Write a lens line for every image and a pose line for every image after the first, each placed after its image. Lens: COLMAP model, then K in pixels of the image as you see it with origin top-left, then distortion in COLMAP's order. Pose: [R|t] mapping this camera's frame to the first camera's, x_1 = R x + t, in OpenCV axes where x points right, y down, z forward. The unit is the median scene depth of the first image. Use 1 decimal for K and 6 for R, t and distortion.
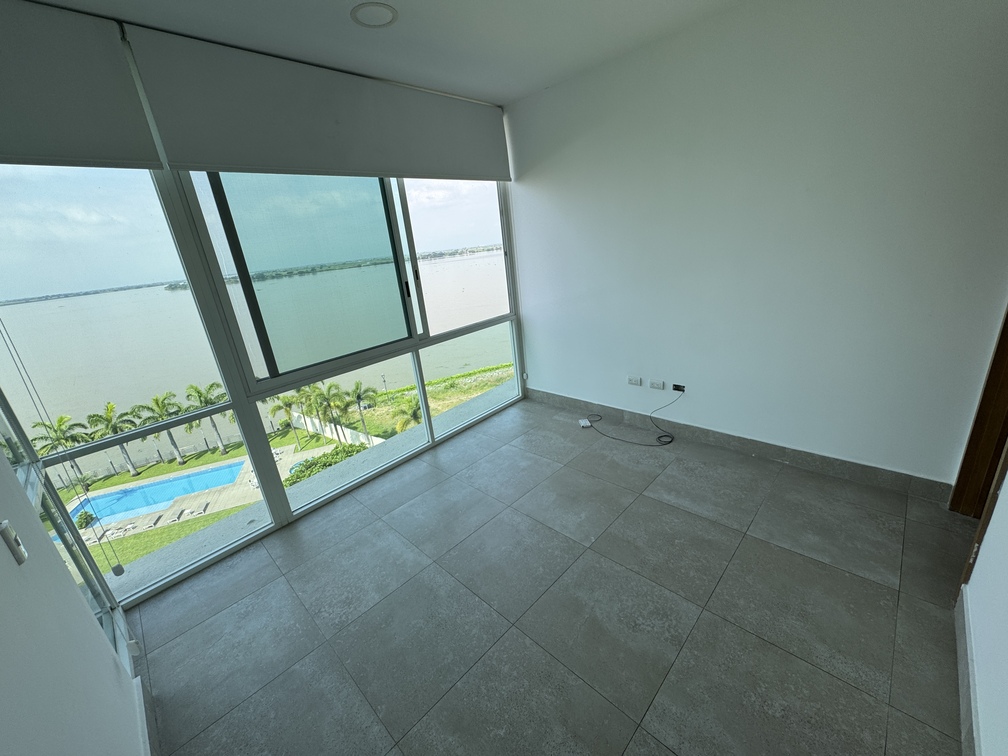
lens RADIAL K [[400.6, 0, 504.0], [0, 400.6, 378.0], [0, 0, 1]] dist [-0.001543, -0.000367]
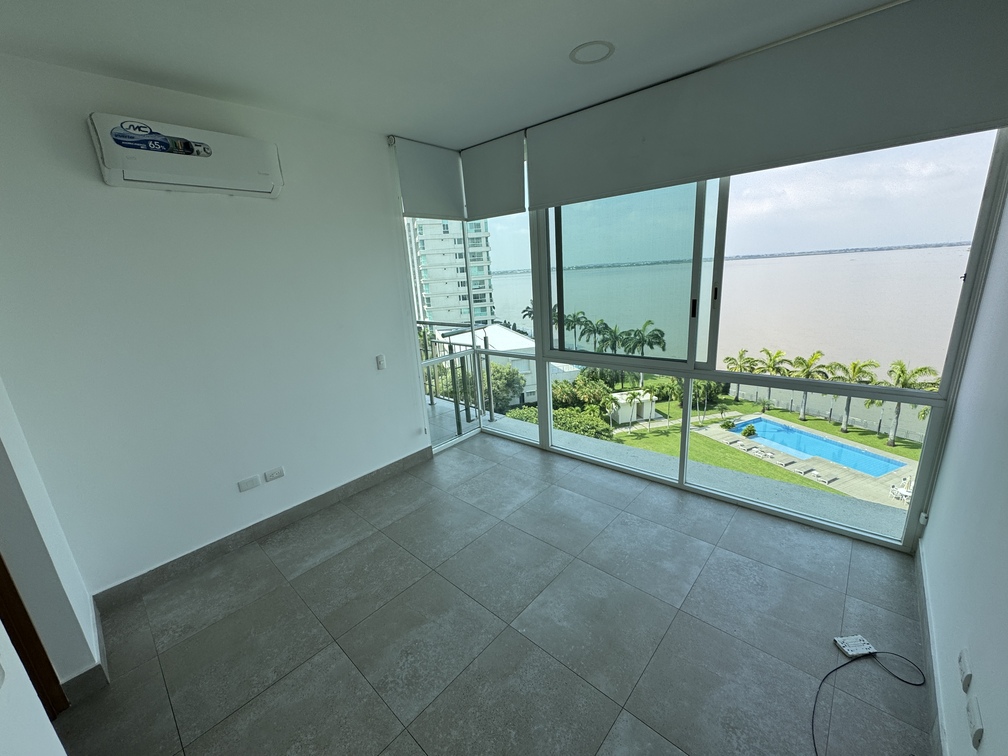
lens RADIAL K [[400.6, 0, 504.0], [0, 400.6, 378.0], [0, 0, 1]] dist [-0.001543, -0.000367]
pose [[0.041638, 0.359334, -0.932280, 0.549536], [-0.264874, 0.903673, 0.336478, -0.244086], [0.963384, 0.232926, 0.132805, 0.479140]]
